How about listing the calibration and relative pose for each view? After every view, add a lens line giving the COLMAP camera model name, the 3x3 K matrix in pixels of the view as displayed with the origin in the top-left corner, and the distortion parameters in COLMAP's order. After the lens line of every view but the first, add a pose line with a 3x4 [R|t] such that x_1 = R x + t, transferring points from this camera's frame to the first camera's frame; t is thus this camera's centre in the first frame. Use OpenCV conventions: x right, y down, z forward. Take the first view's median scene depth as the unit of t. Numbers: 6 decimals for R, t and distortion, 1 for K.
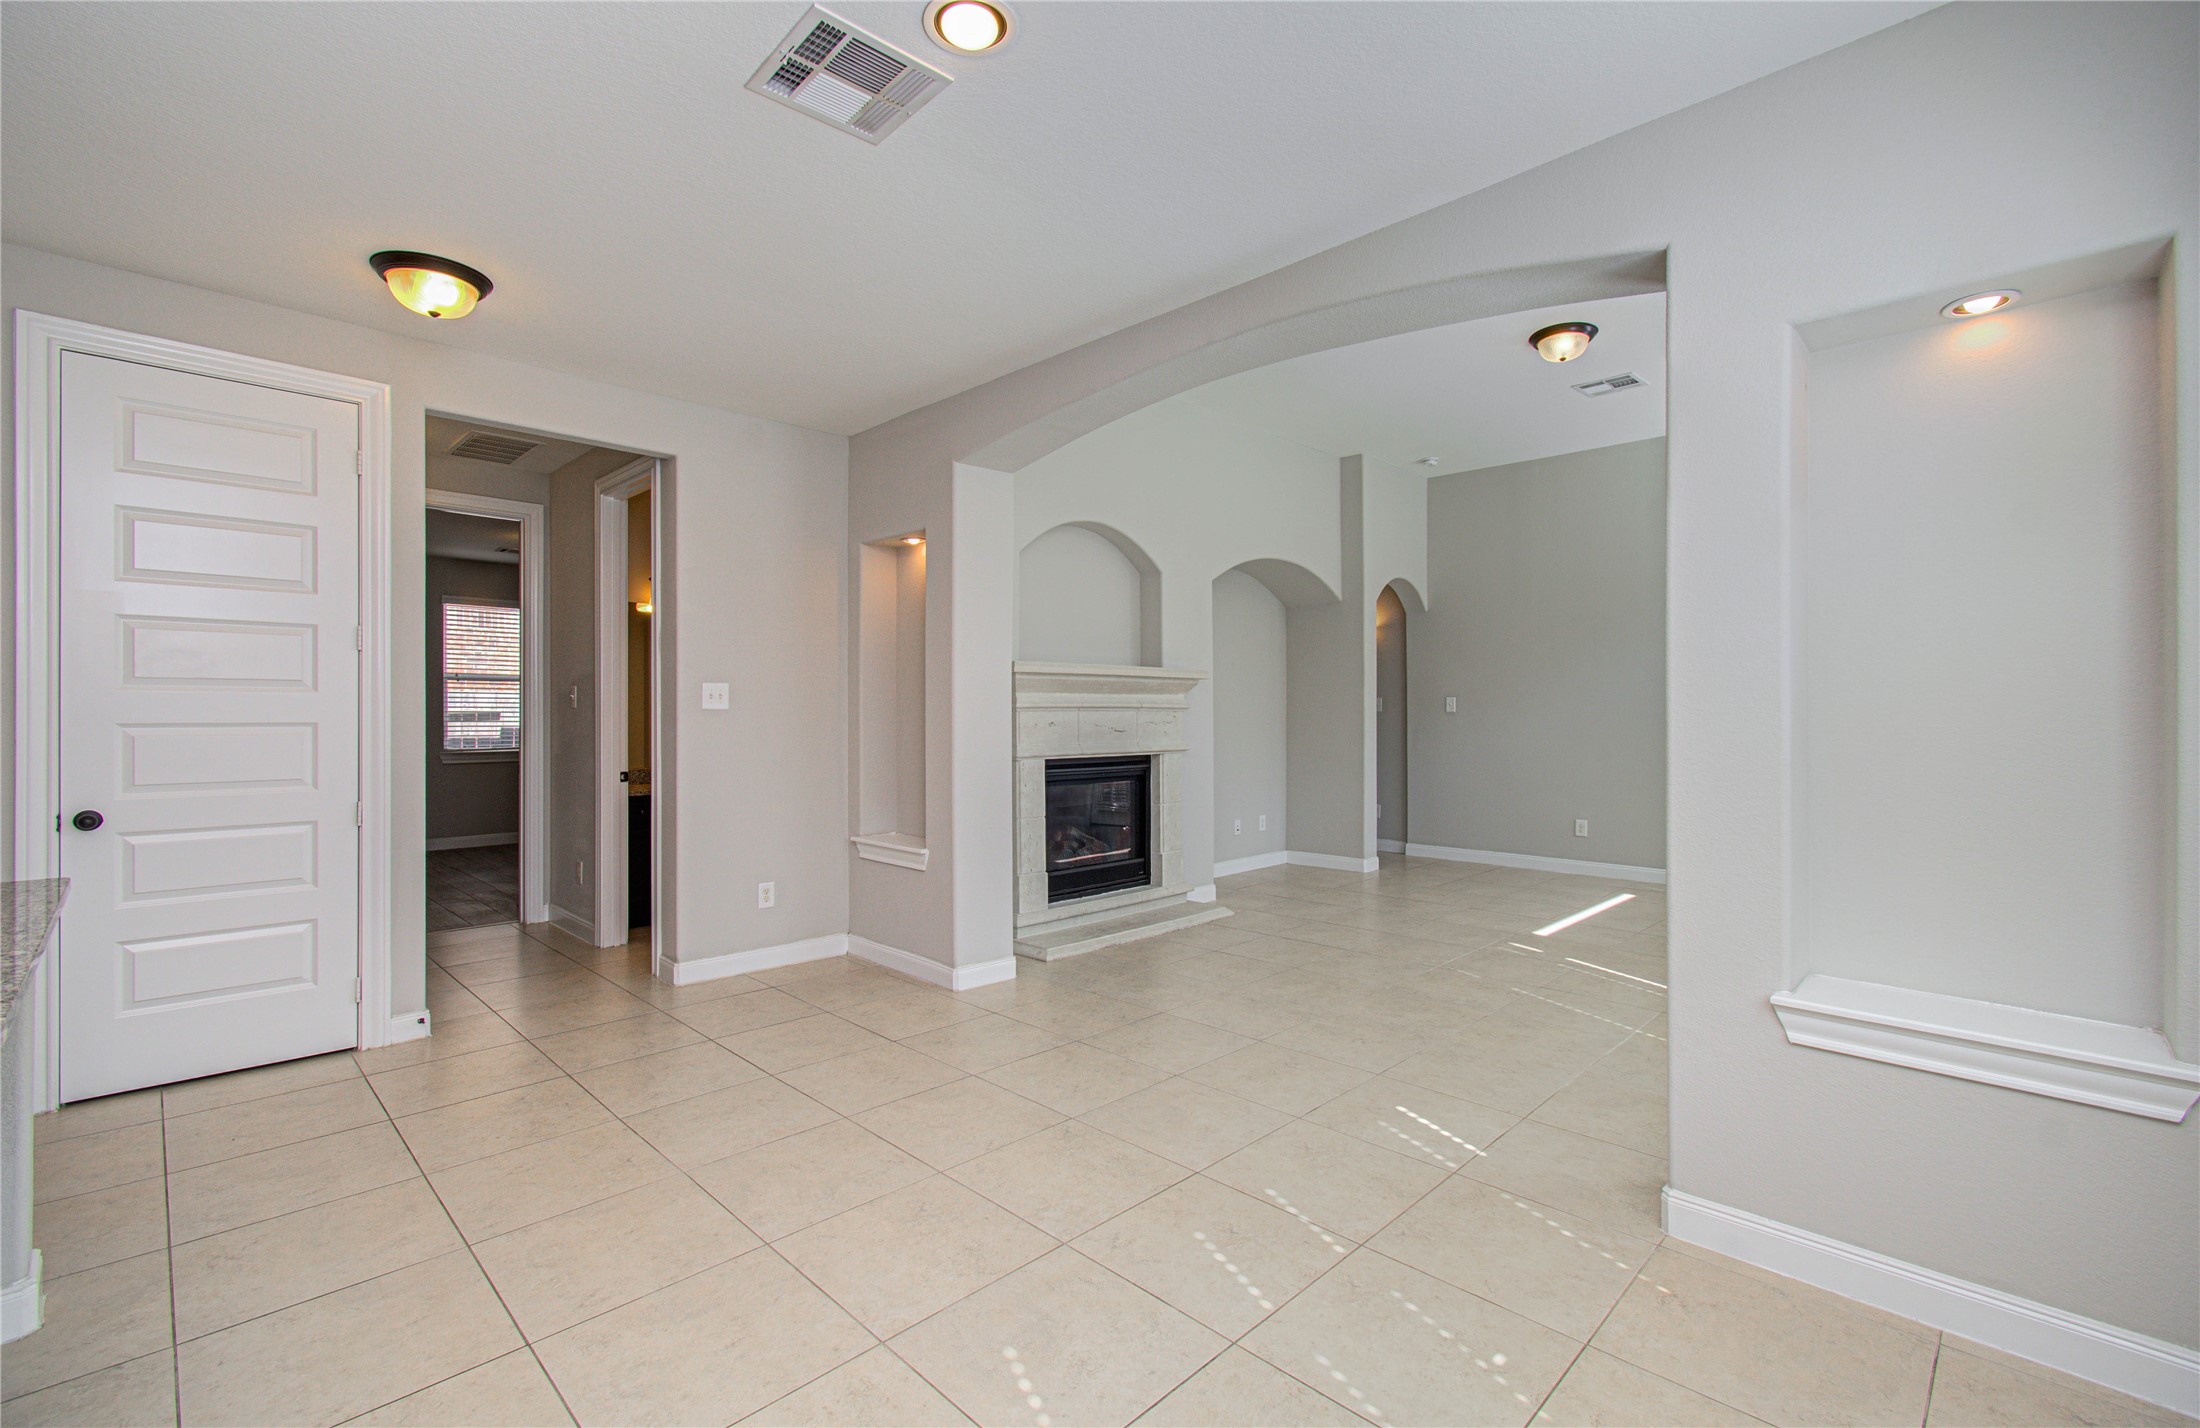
lens RADIAL K [[989.9, 0, 1086.3], [0, 989.9, 711.5], [0, 0, 1]] dist [0.031659, -0.000169]
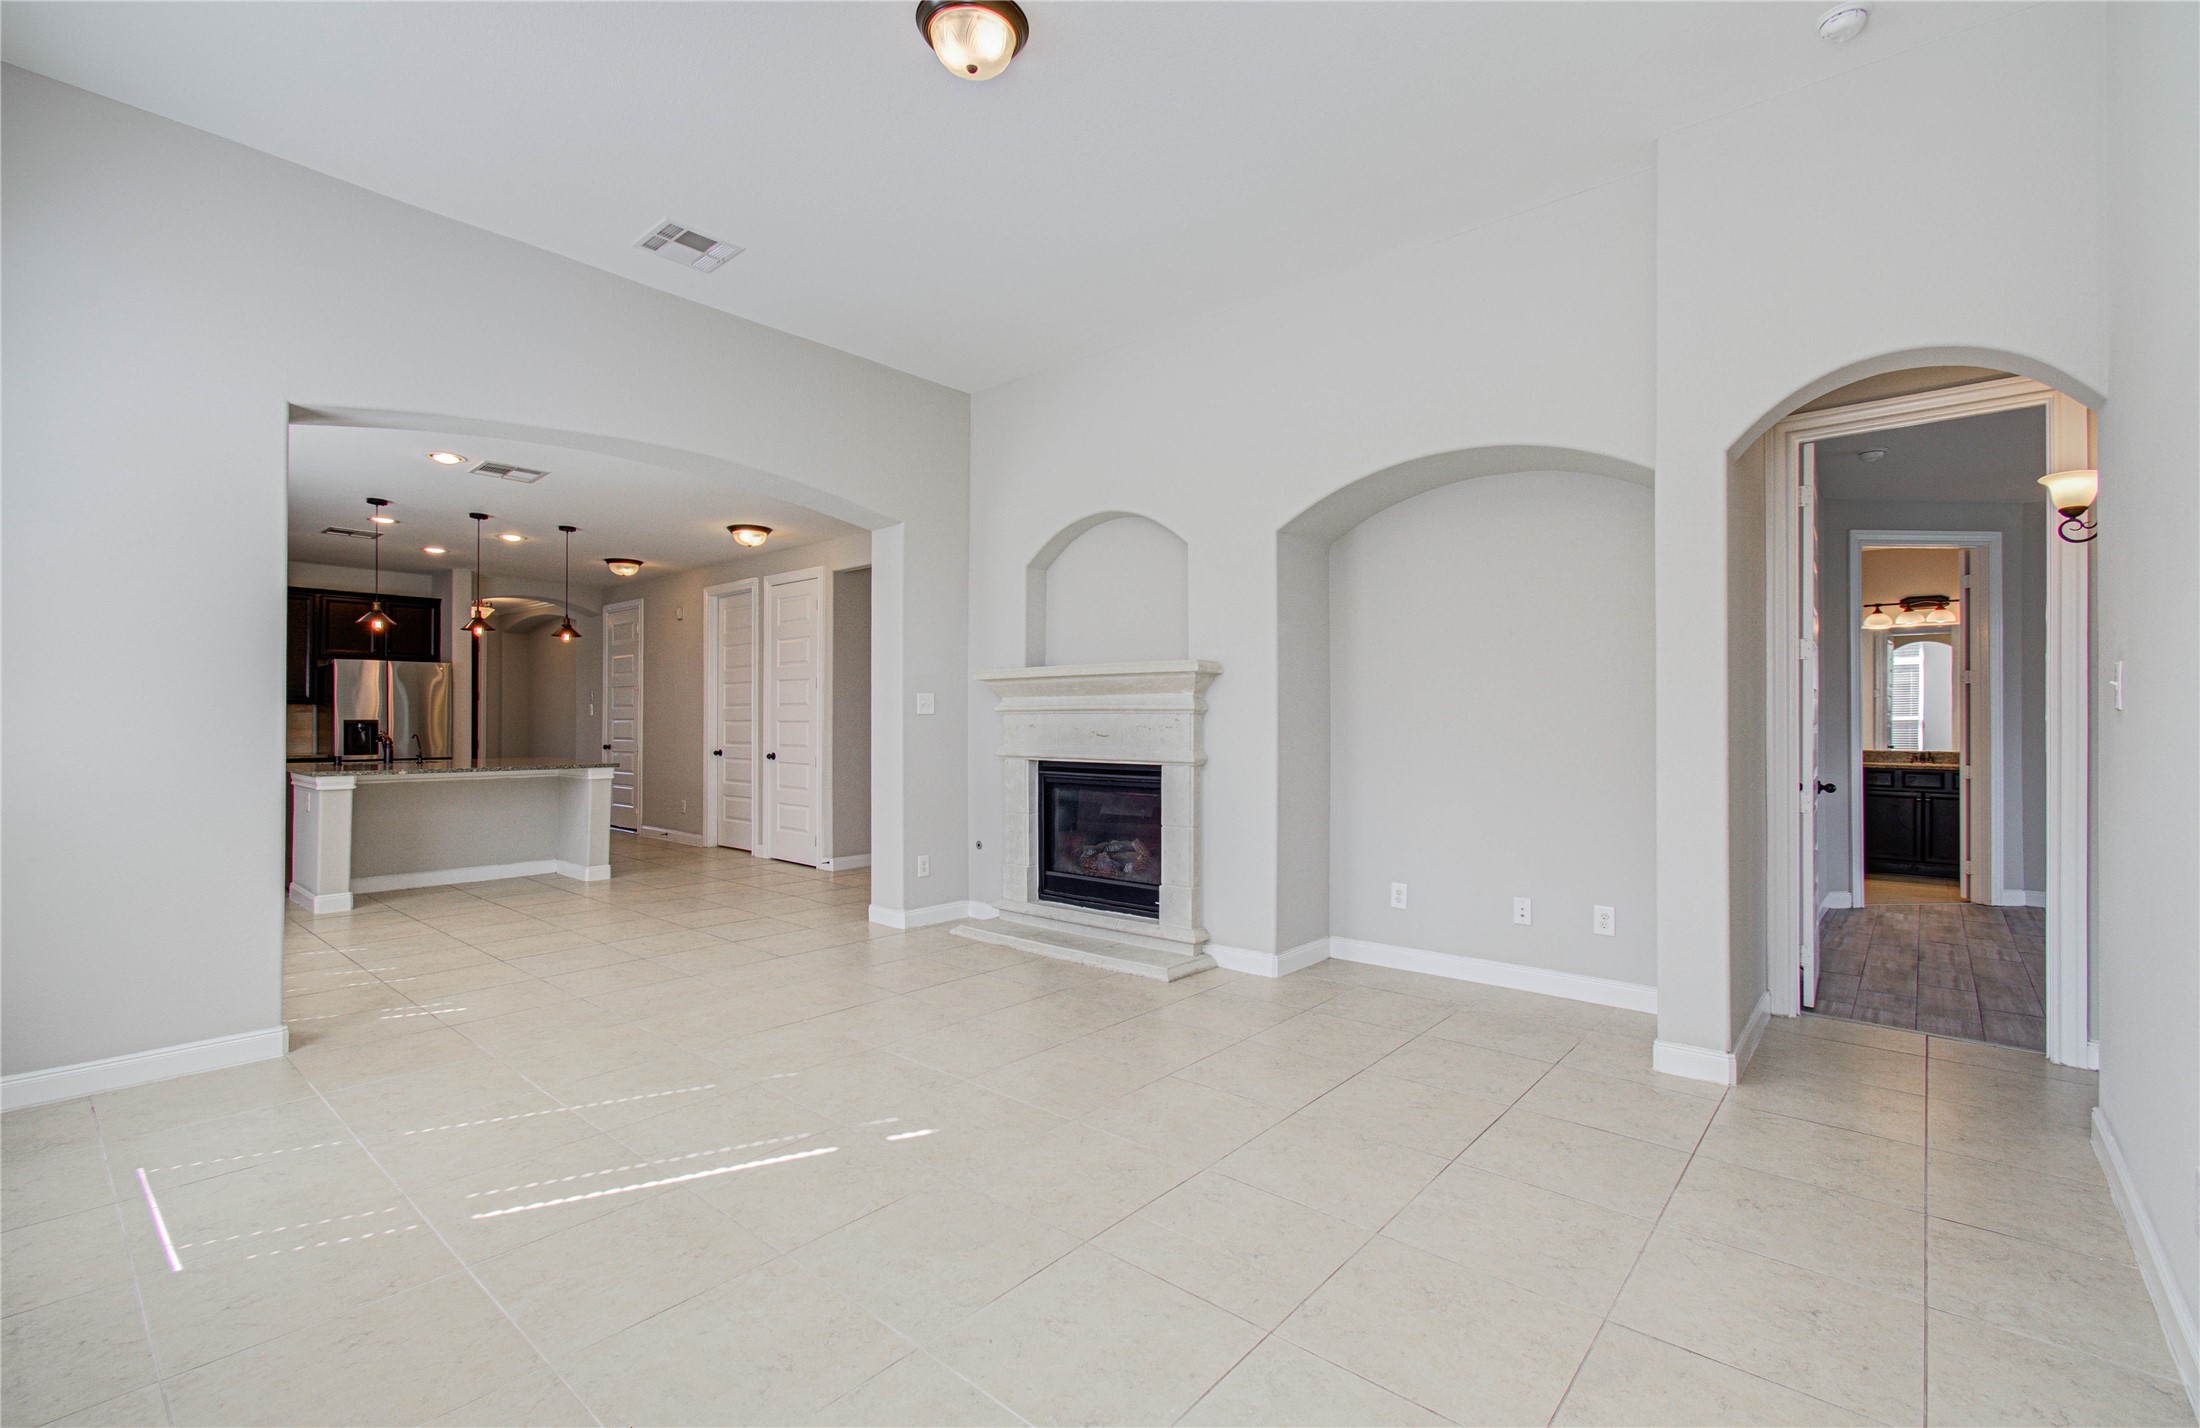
lens RADIAL K [[974.3, 0, 1100.0], [0, 974.3, 714.0], [0, 0, 1]] dist [-0.022912, -0.000162]
pose [[0.100921, -0.000043, -0.994894, 0.937992], [0.004829, 0.999988, 0.000447, -0.000476], [0.994883, -0.004850, 0.100920, 0.913552]]
